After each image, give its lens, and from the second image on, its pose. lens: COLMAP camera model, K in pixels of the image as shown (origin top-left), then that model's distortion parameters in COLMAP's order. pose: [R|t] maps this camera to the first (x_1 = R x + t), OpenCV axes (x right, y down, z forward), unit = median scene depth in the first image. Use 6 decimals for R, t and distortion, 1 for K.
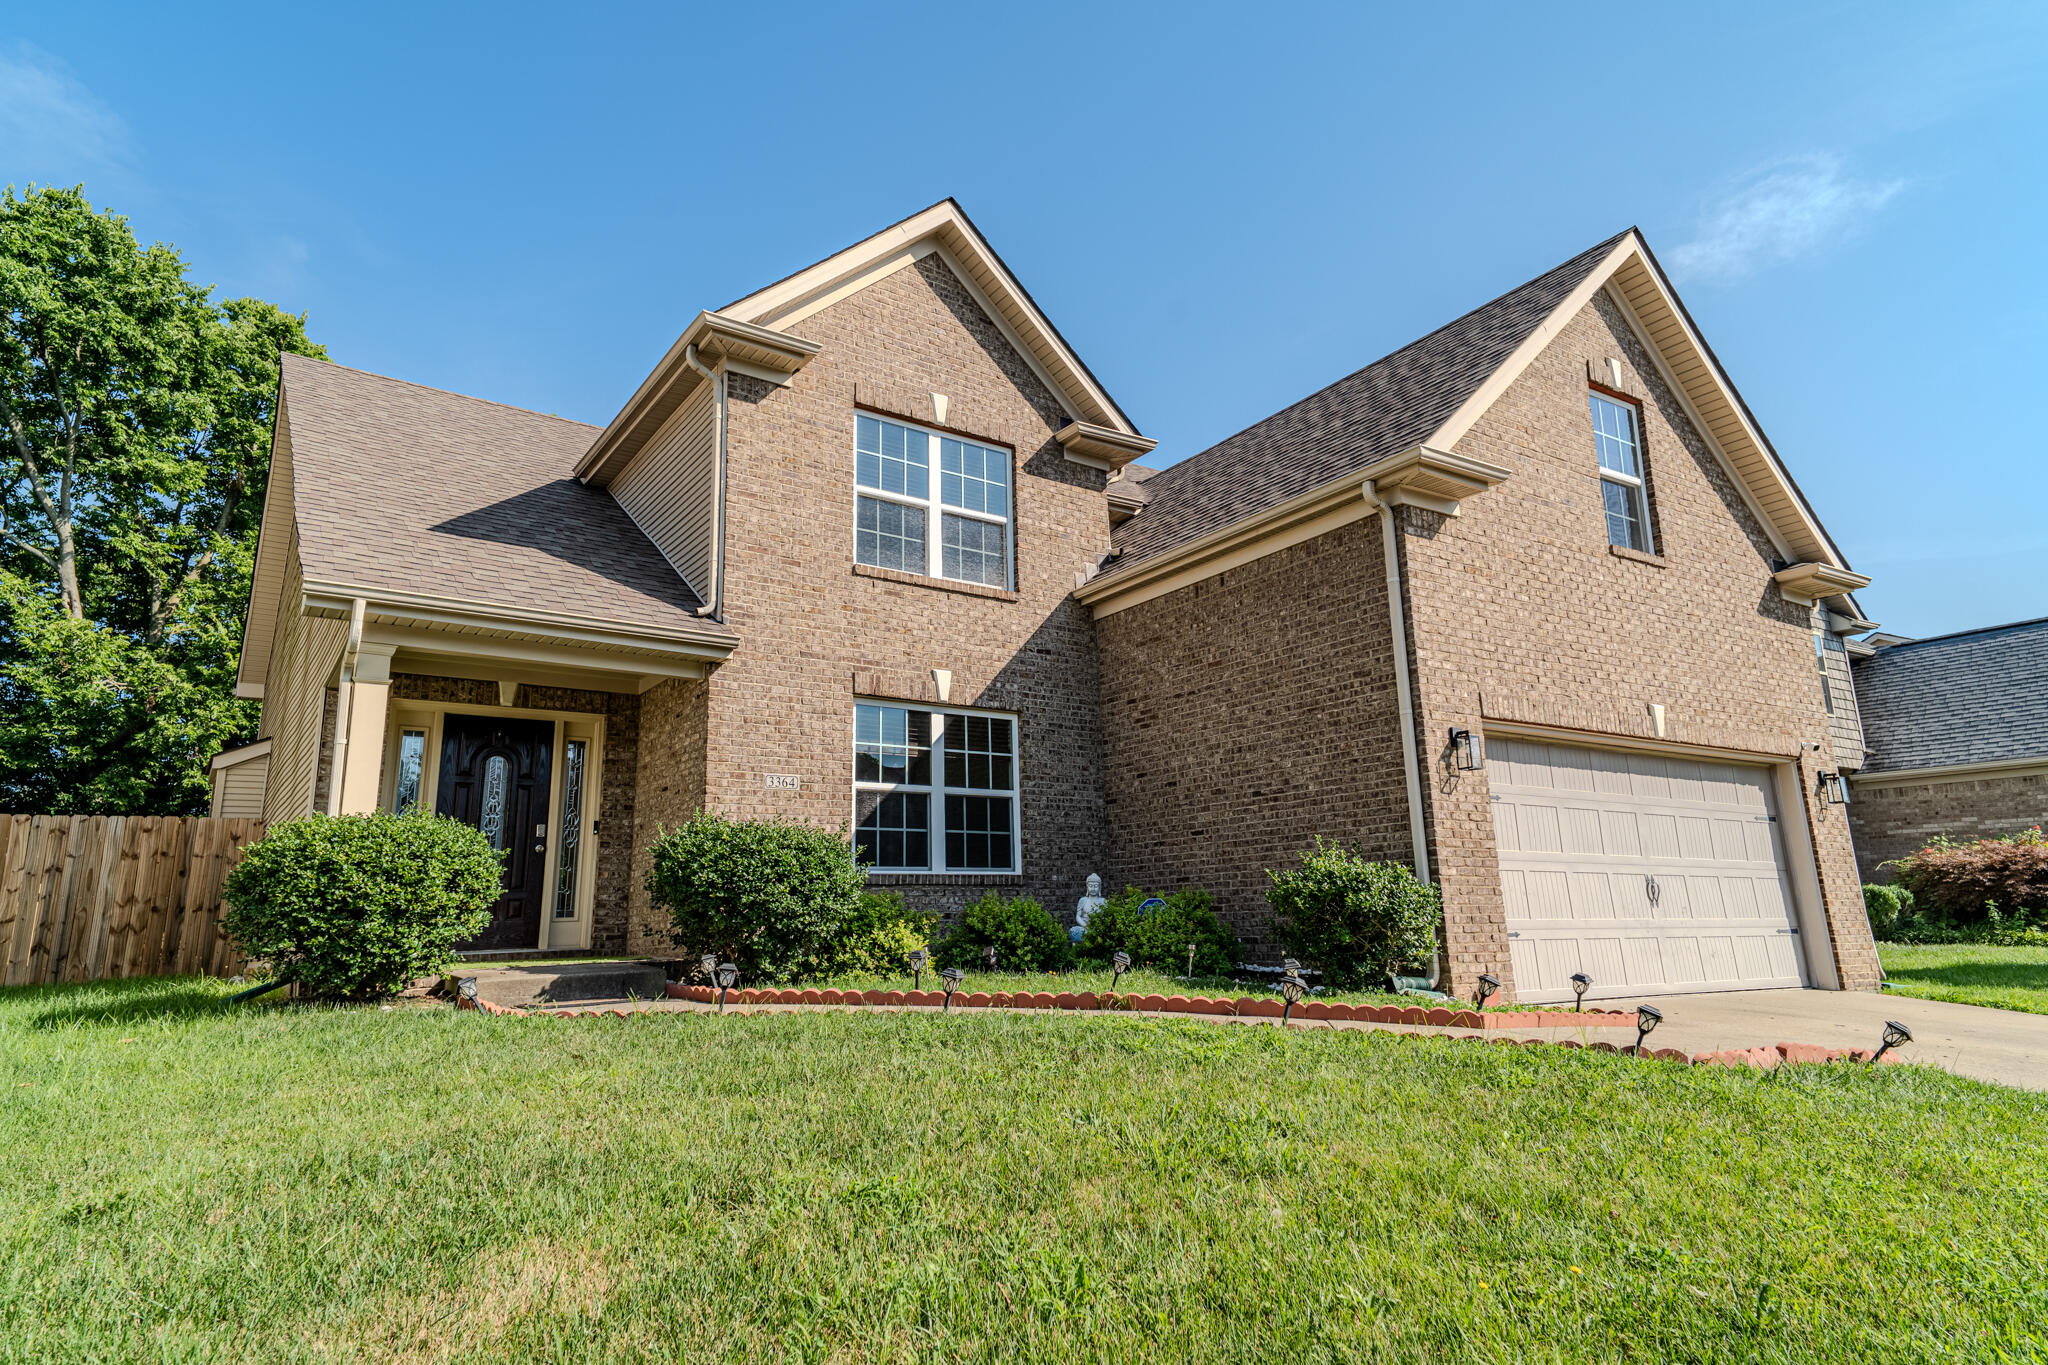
lens RADIAL K [[1145.0, 0, 1049.7], [0, 1145.0, 683.9], [0, 0, 1]] dist [0.082355, 0.000106]
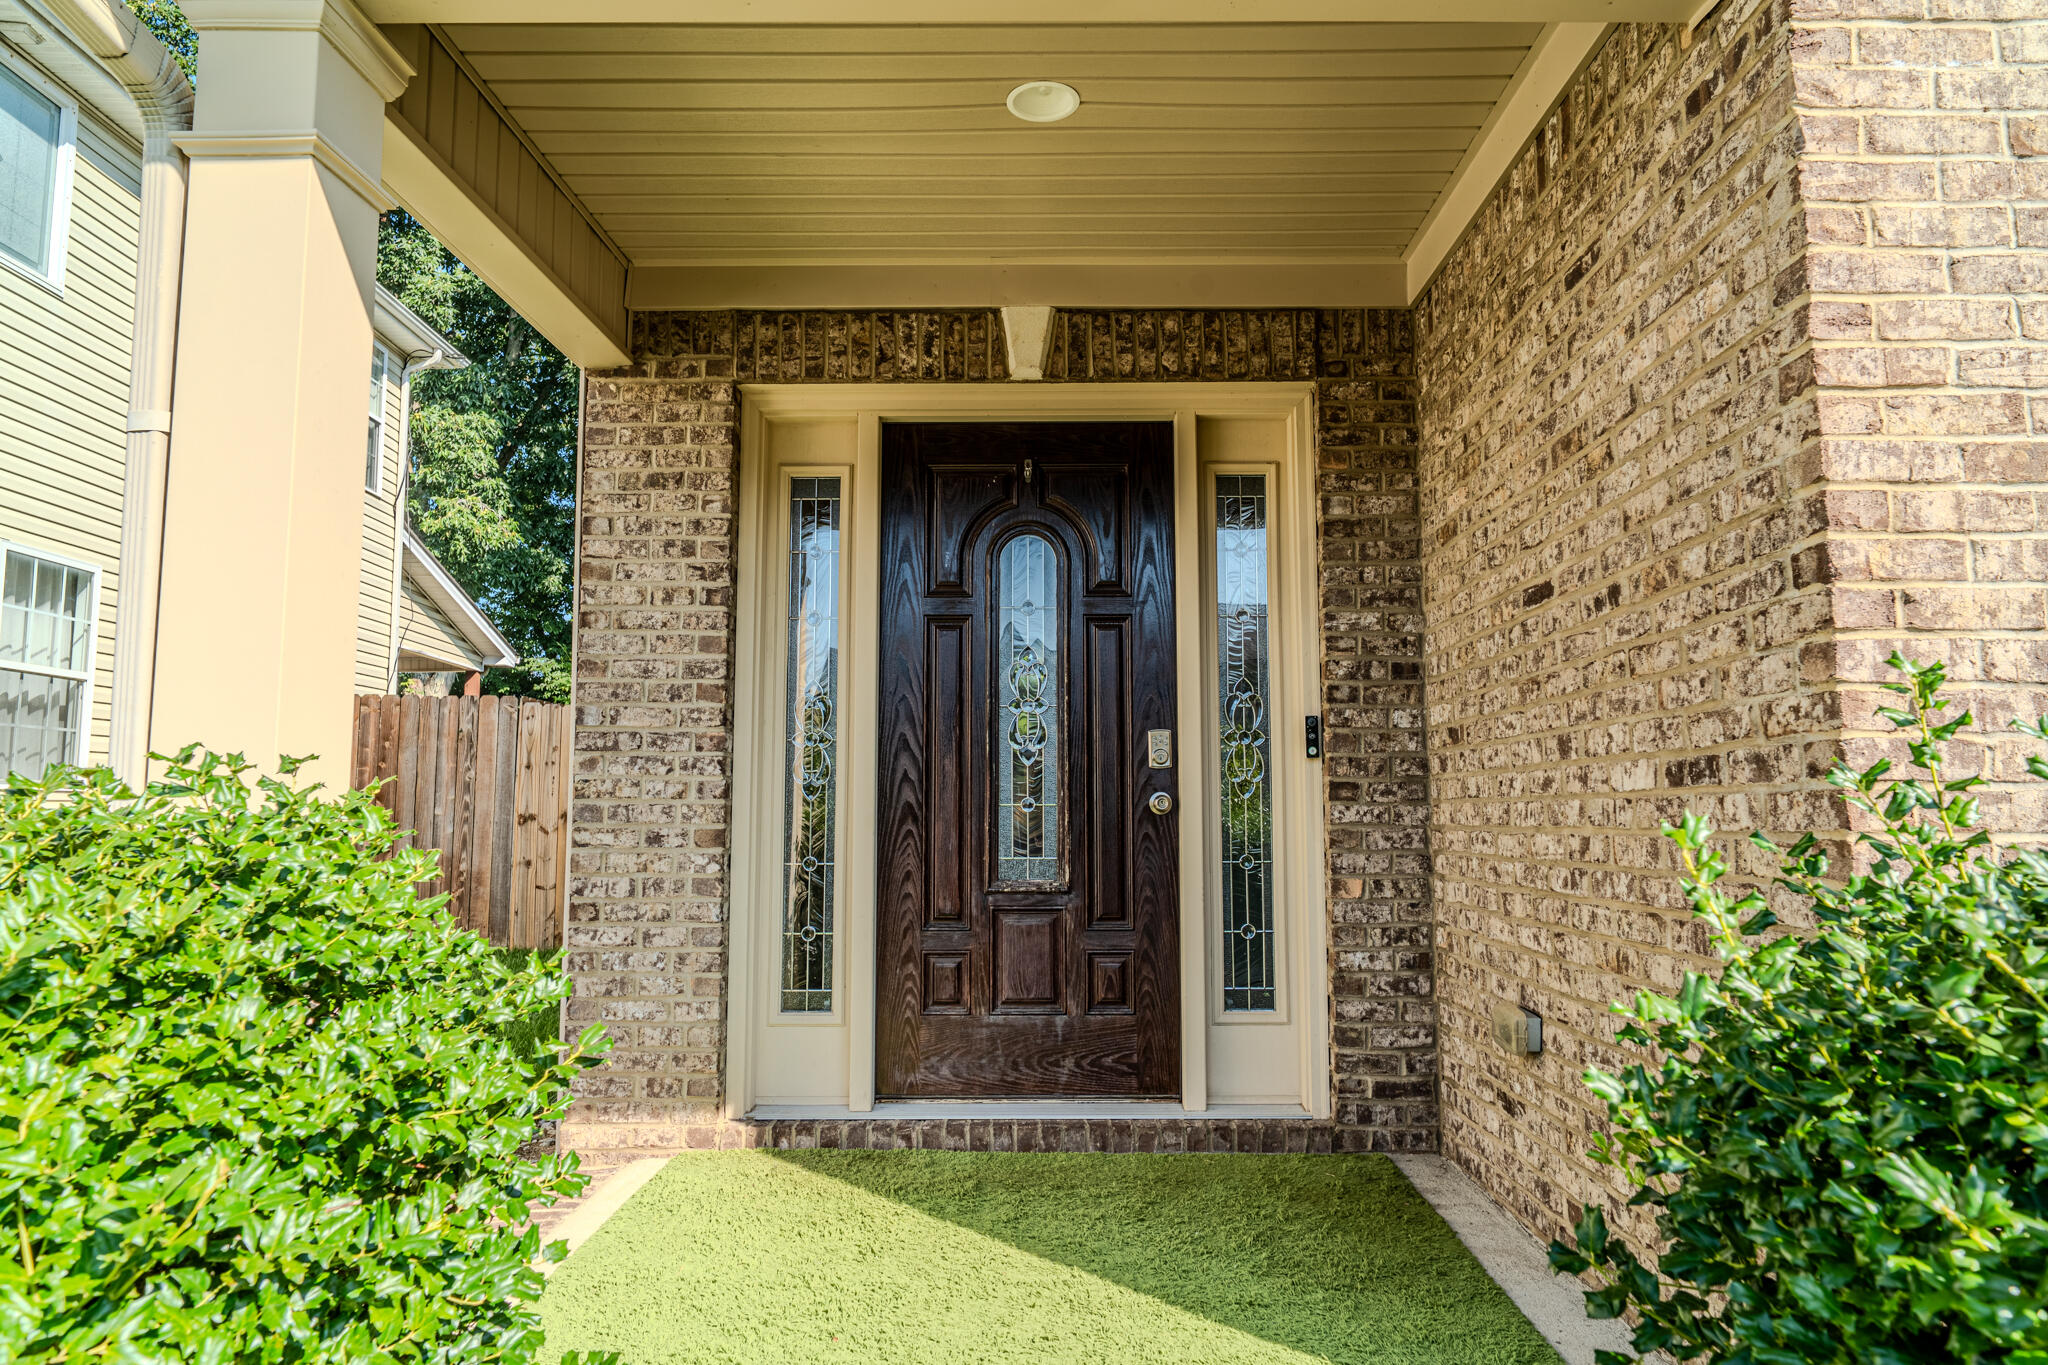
lens RADIAL K [[1276.1, 0, 1024.0], [0, 1276.1, 682.5], [0, 0, 1]] dist [0.001491, 0.001475]
pose [[0.800009, -0.034529, -0.598993, -0.246461], [0.106633, 0.990632, 0.085314, 0.071310], [0.590436, -0.132125, 0.796196, 0.682383]]
